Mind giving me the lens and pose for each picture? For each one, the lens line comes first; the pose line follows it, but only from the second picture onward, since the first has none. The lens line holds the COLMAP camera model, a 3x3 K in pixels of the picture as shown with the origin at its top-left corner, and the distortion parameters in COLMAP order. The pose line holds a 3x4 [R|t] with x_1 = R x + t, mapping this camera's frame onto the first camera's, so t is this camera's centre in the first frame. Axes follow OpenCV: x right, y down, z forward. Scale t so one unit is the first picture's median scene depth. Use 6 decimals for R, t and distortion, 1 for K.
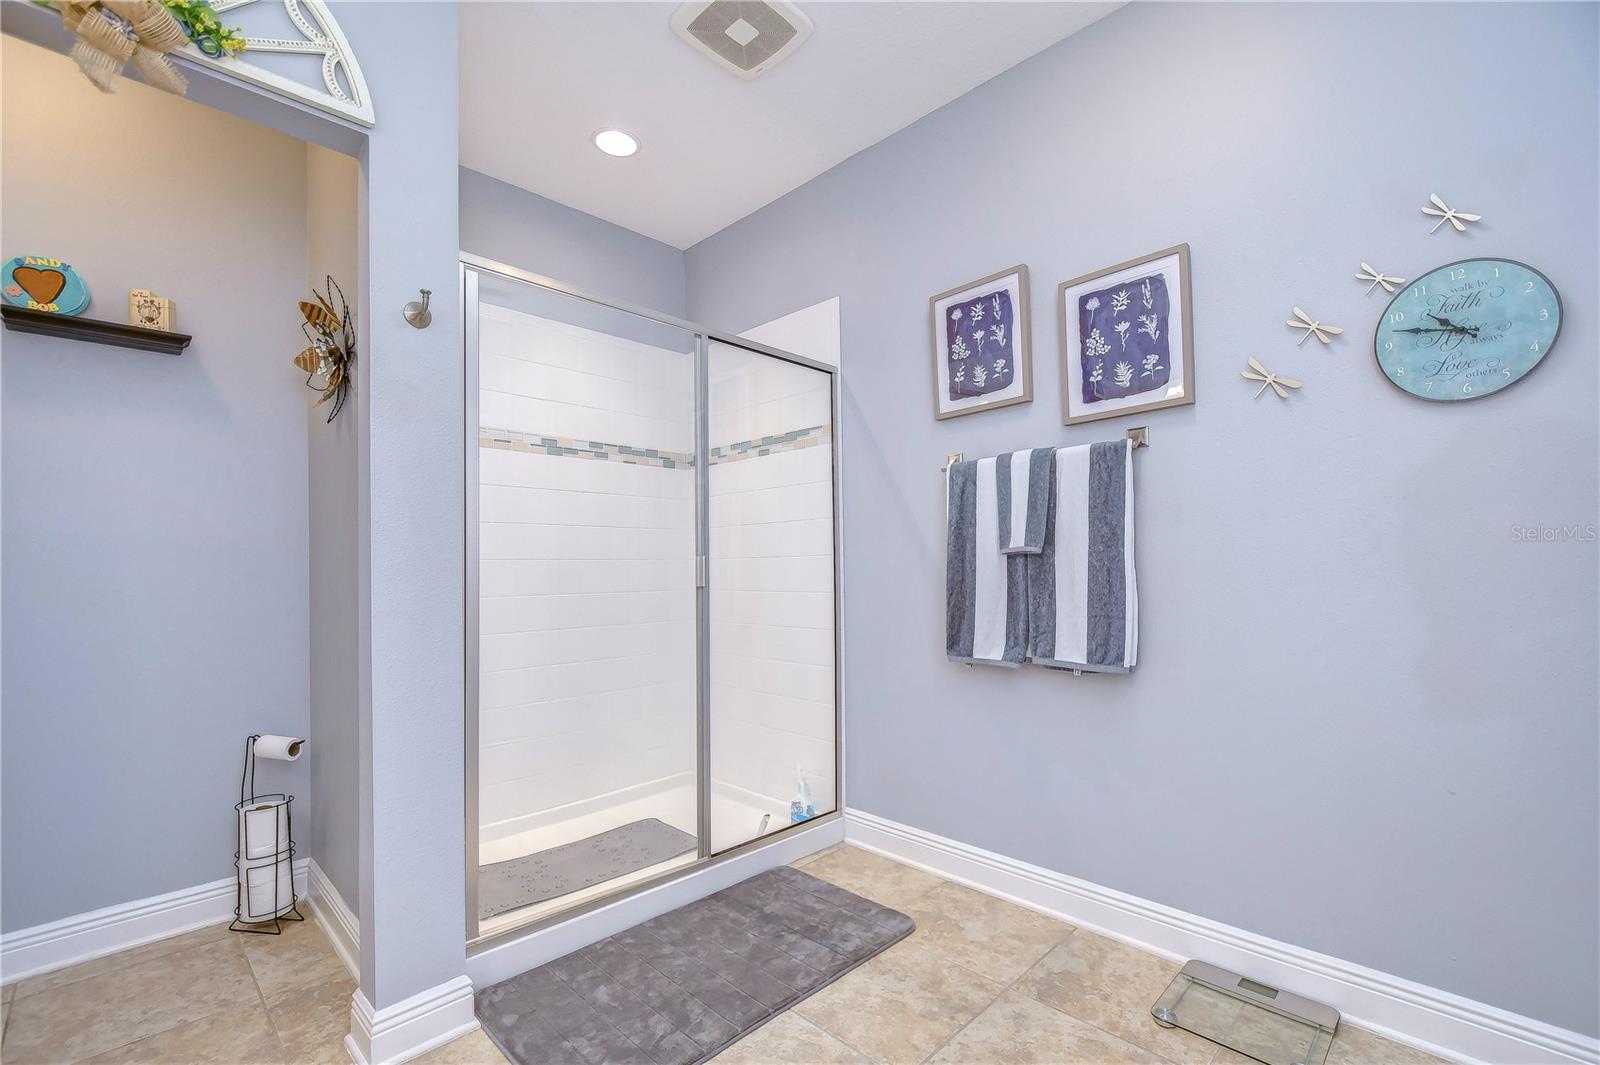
lens RADIAL K [[704.8, 0, 792.5], [0, 704.8, 569.4], [0, 0, 1]] dist [0.003683, -0.000952]
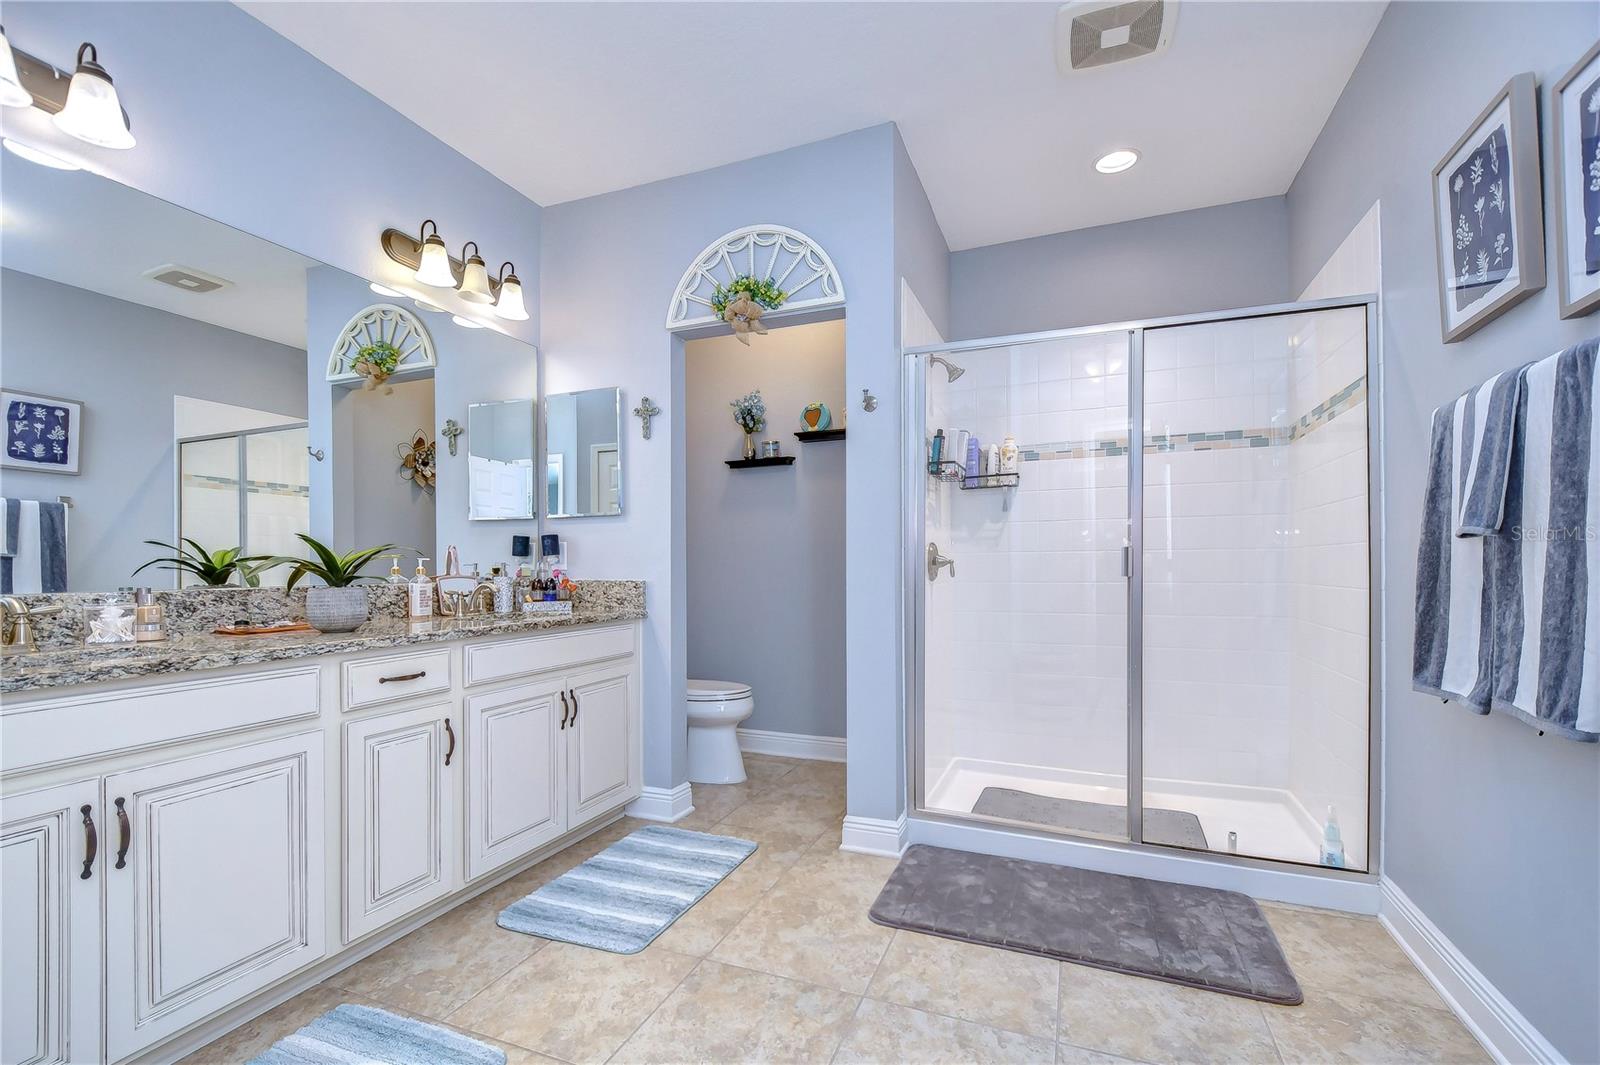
lens RADIAL K [[704.8, 0, 792.5], [0, 704.8, 569.4], [0, 0, 1]] dist [0.003683, -0.000952]
pose [[0.378249, 0.014241, -0.925594, 0.648959], [0.000748, 0.999877, 0.015690, -0.002636], [0.925703, -0.006627, 0.378192, 0.155376]]
